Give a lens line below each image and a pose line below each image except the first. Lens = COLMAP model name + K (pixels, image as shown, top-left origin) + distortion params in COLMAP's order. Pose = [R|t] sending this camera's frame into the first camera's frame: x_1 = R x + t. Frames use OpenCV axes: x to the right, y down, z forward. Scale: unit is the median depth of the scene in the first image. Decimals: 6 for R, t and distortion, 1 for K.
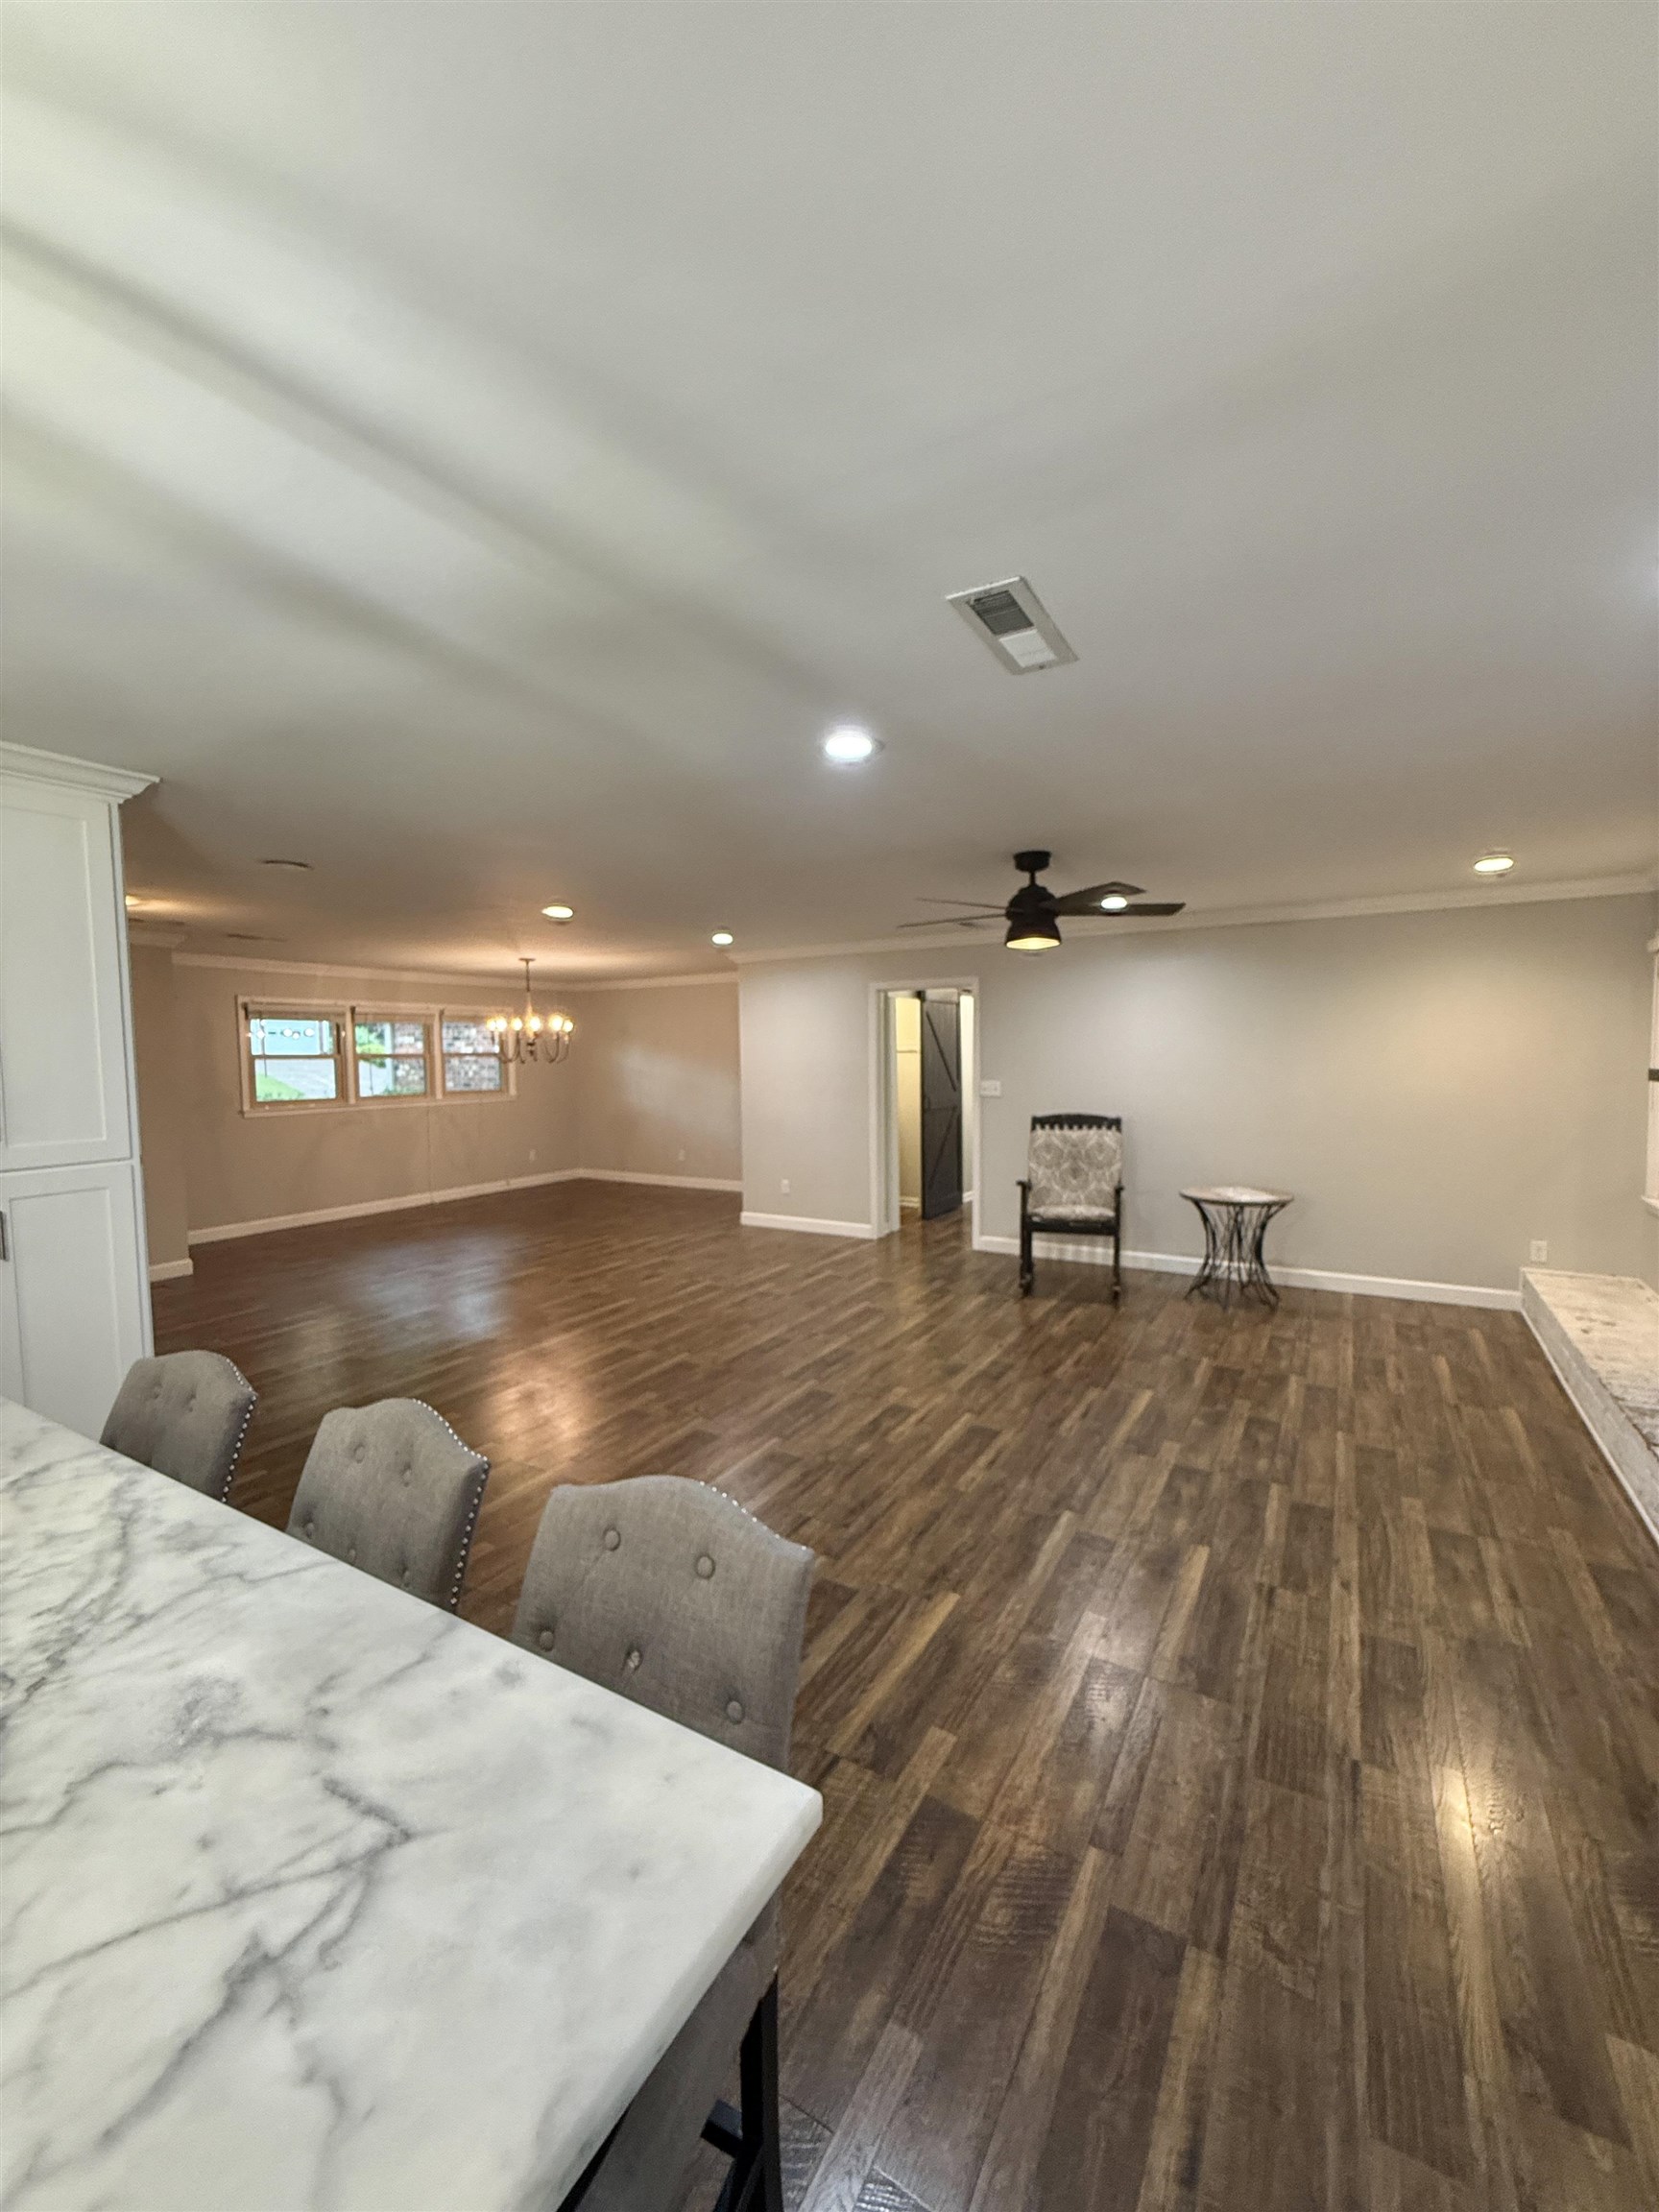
lens RADIAL K [[879.9, 0, 808.2], [0, 879.9, 1093.4], [0, 0, 1]] dist [-0.003923, 0.001641]
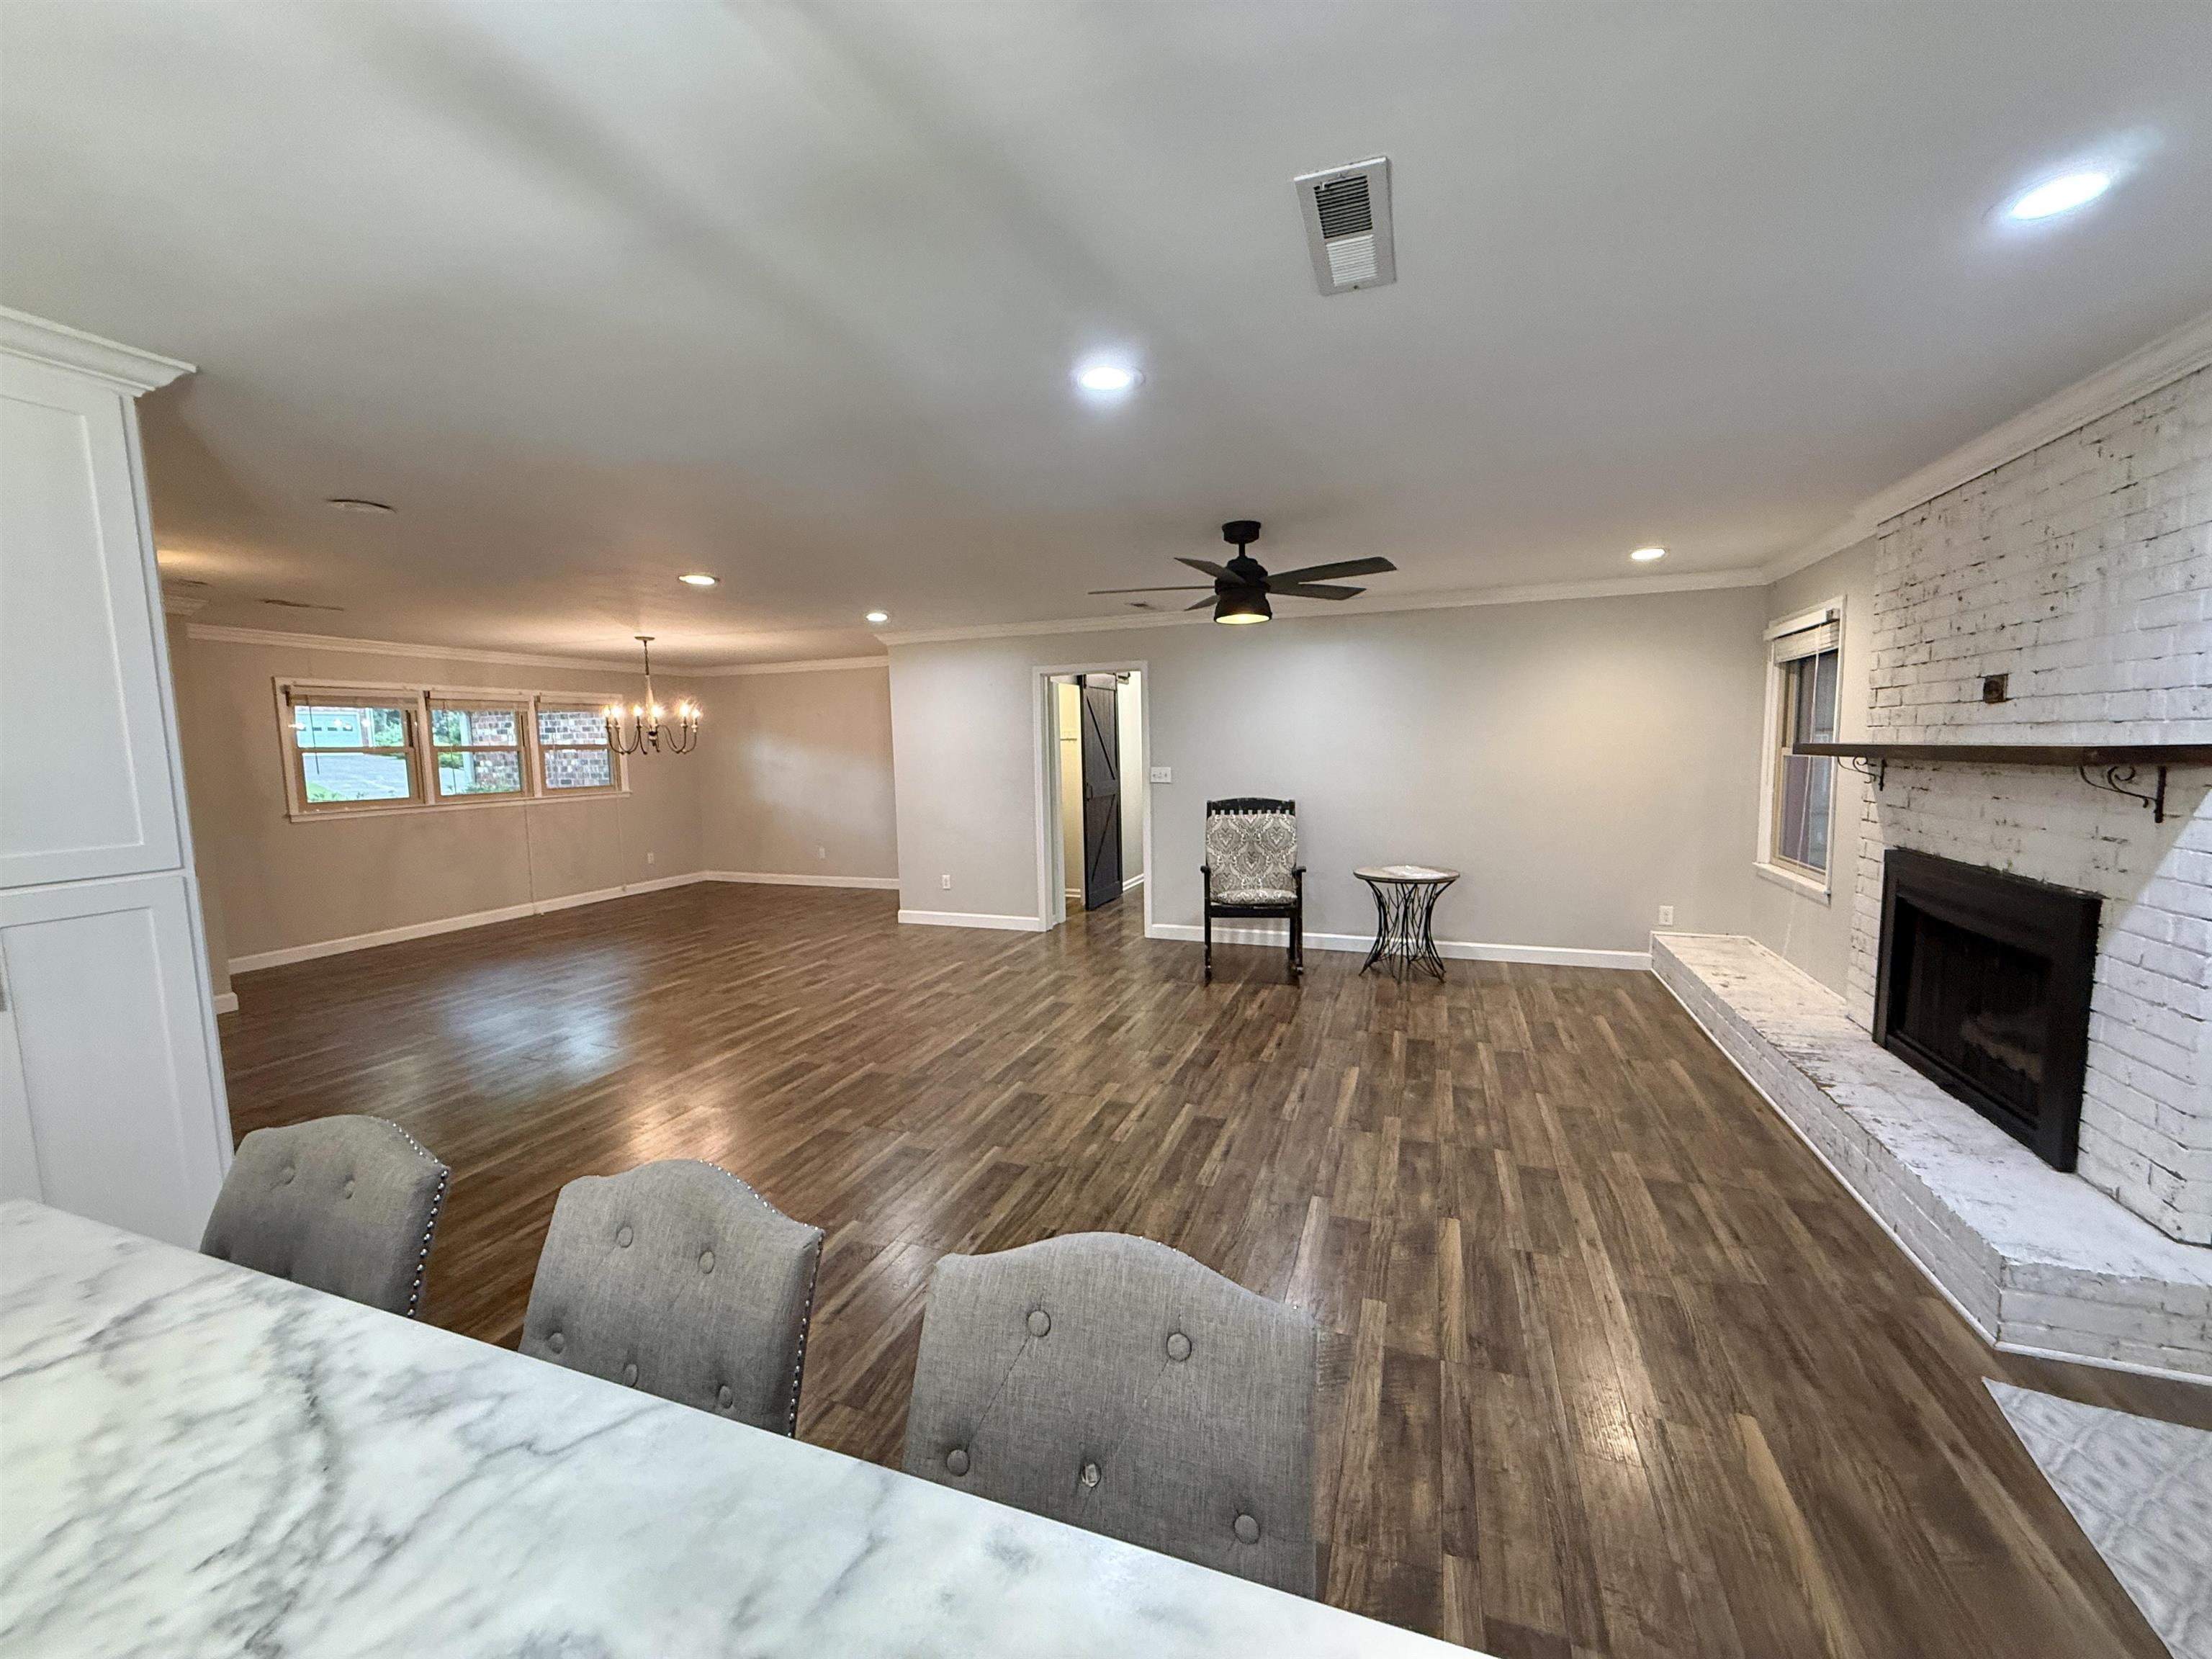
lens RADIAL K [[879.9, 0, 1085.9], [0, 879.9, 824.5], [0, 0, 1]] dist [-0.003923, 0.001641]
pose [[0.983674, -0.022847, 0.178503, -0.089739], [0.015395, 0.998955, 0.043022, 0.010618], [-0.179299, -0.039572, 0.982998, 0.072034]]
